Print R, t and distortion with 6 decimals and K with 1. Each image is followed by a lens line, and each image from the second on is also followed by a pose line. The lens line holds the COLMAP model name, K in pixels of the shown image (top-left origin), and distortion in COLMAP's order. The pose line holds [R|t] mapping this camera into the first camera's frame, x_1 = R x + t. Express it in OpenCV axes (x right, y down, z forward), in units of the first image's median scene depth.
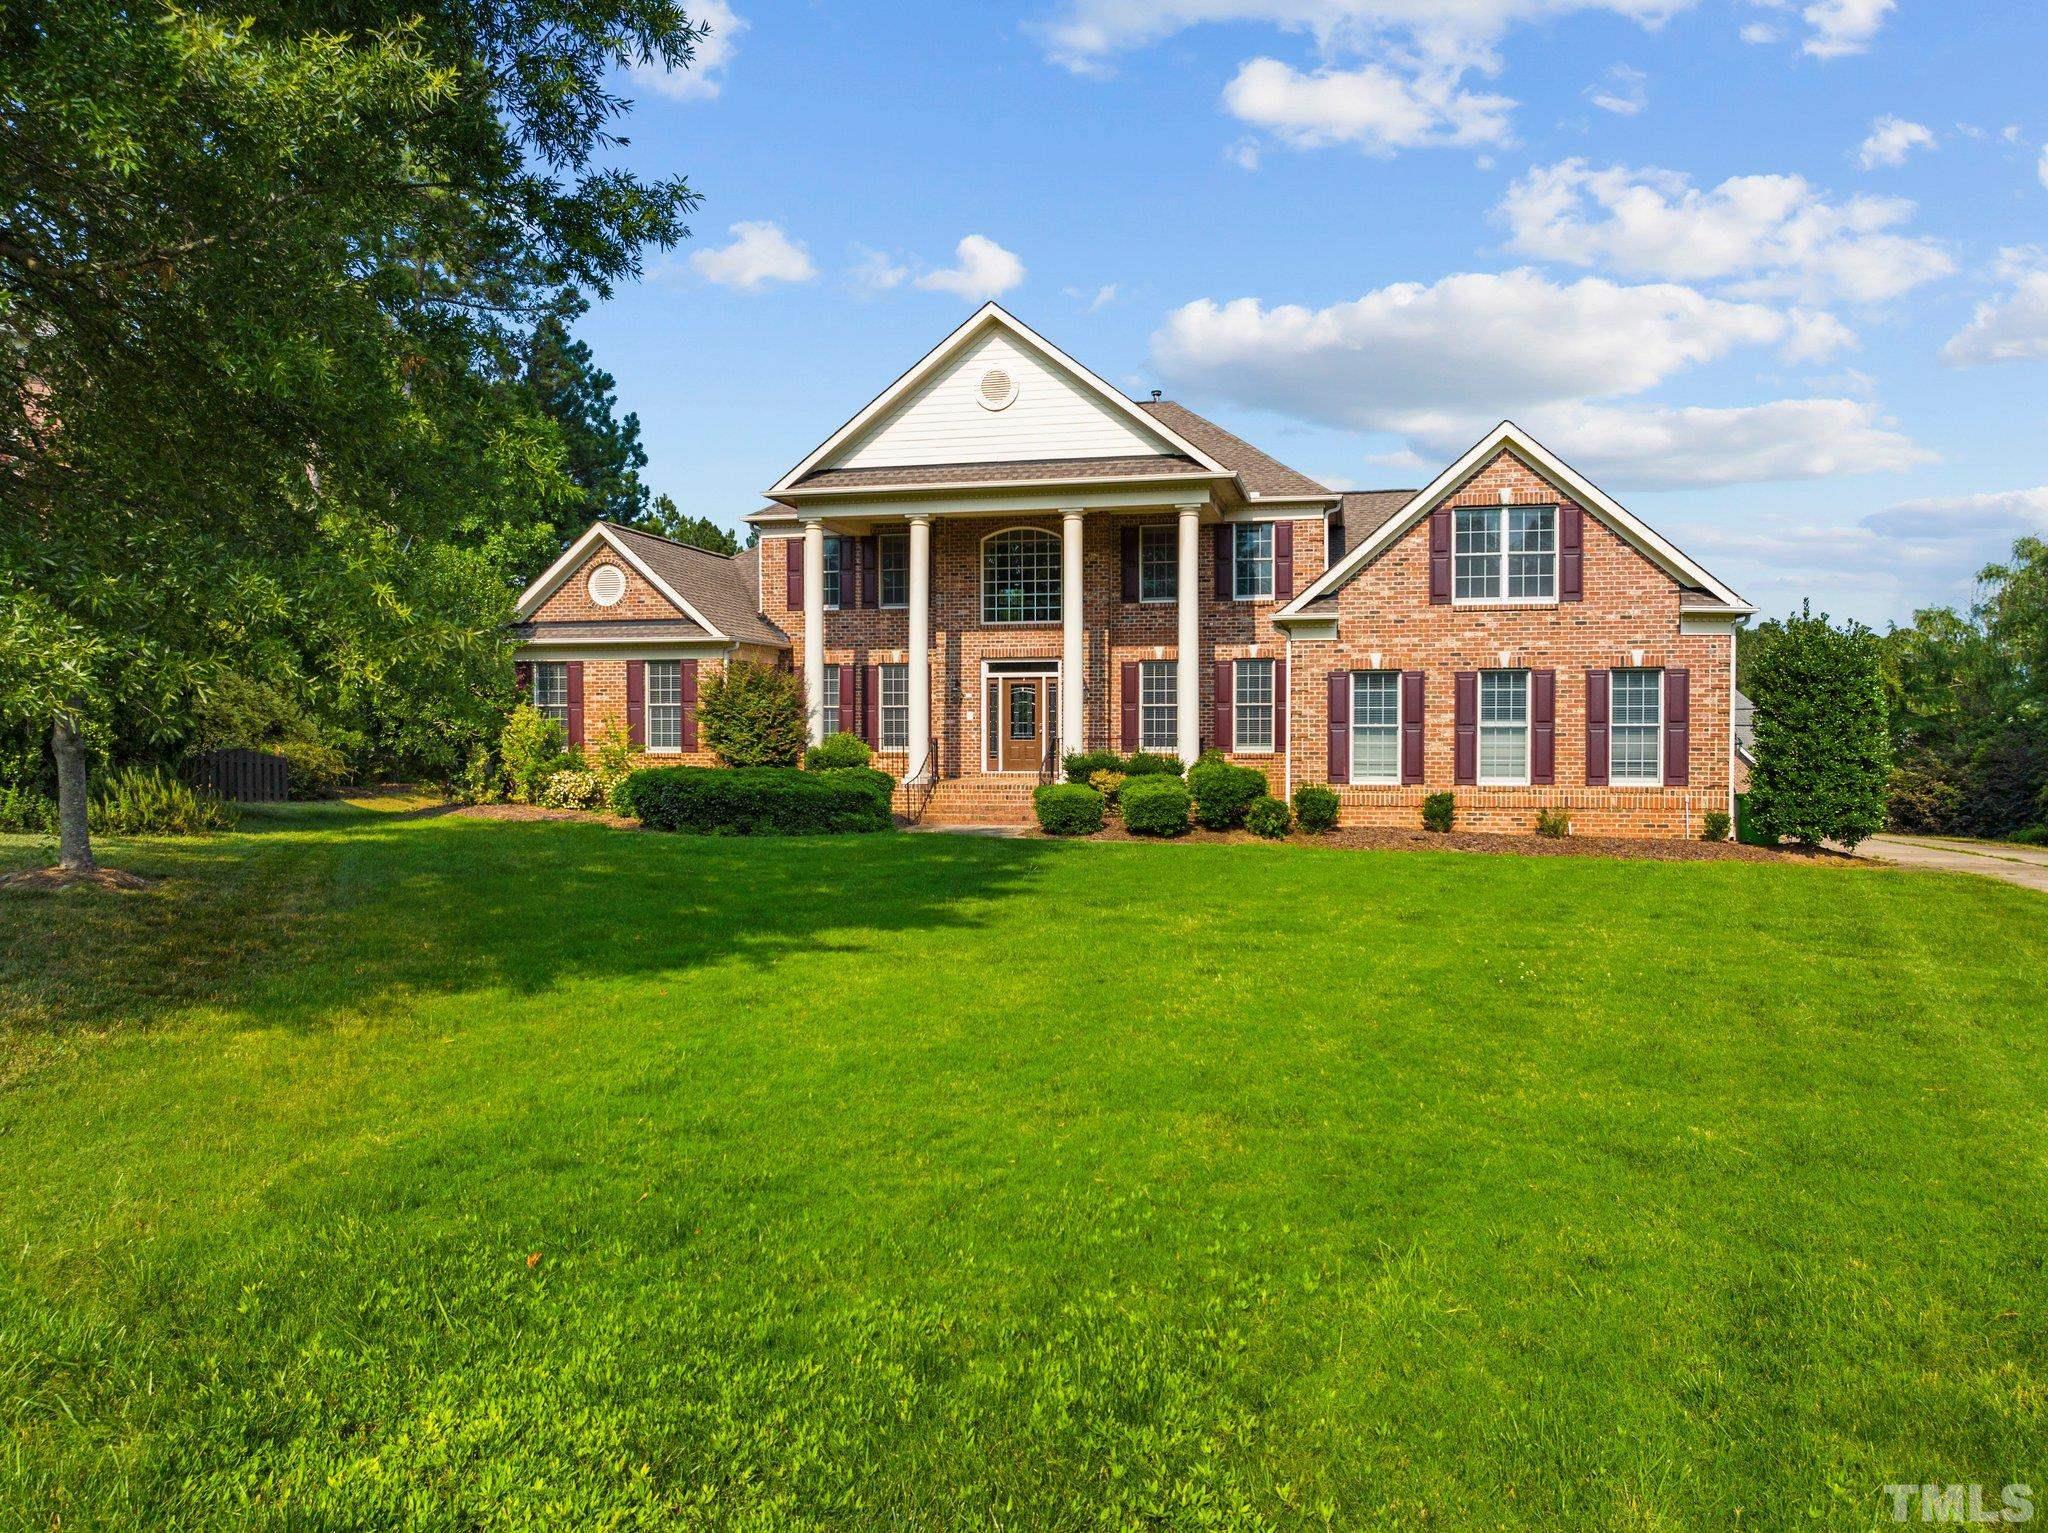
lens RADIAL K [[1440.3, 0, 1021.9], [0, 1440.3, 764.0], [0, 0, 1]] dist [-0.042654, -0.007463]
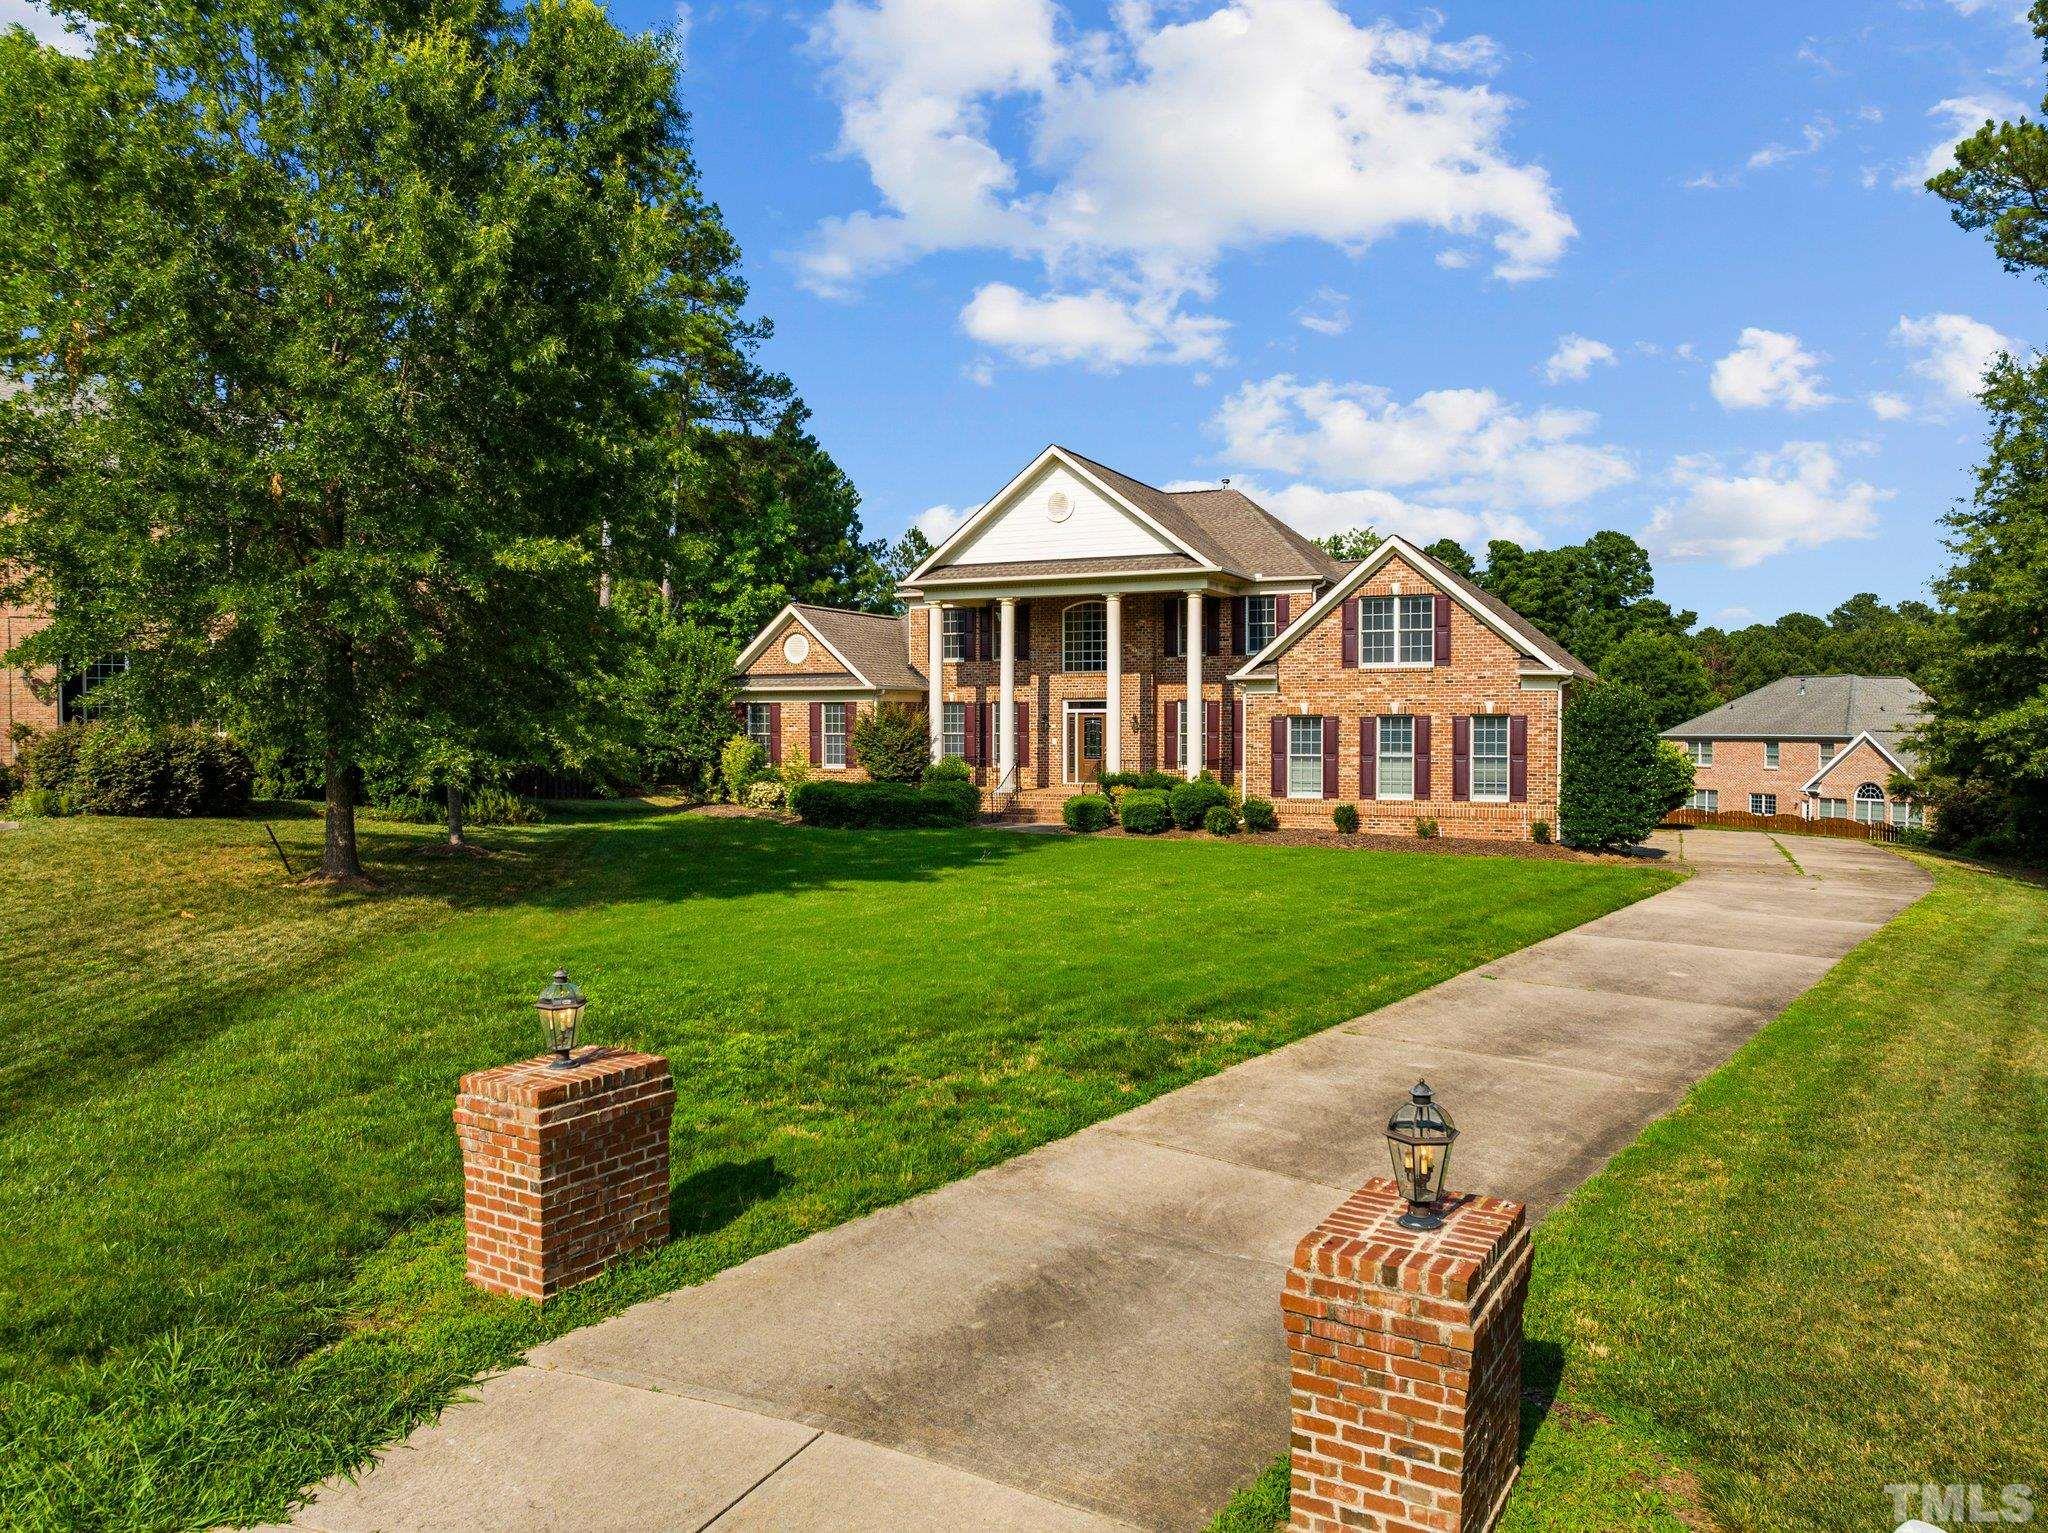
lens RADIAL K [[1435.4, 0, 1023.4], [0, 1435.4, 763.5], [0, 0, 1]] dist [-0.042332, 0.000433]
pose [[0.979676, 0.003993, -0.200545, 0.256455], [-0.002488, 0.999967, 0.007757, -0.028853], [0.200569, -0.007101, 0.979654, -0.402880]]
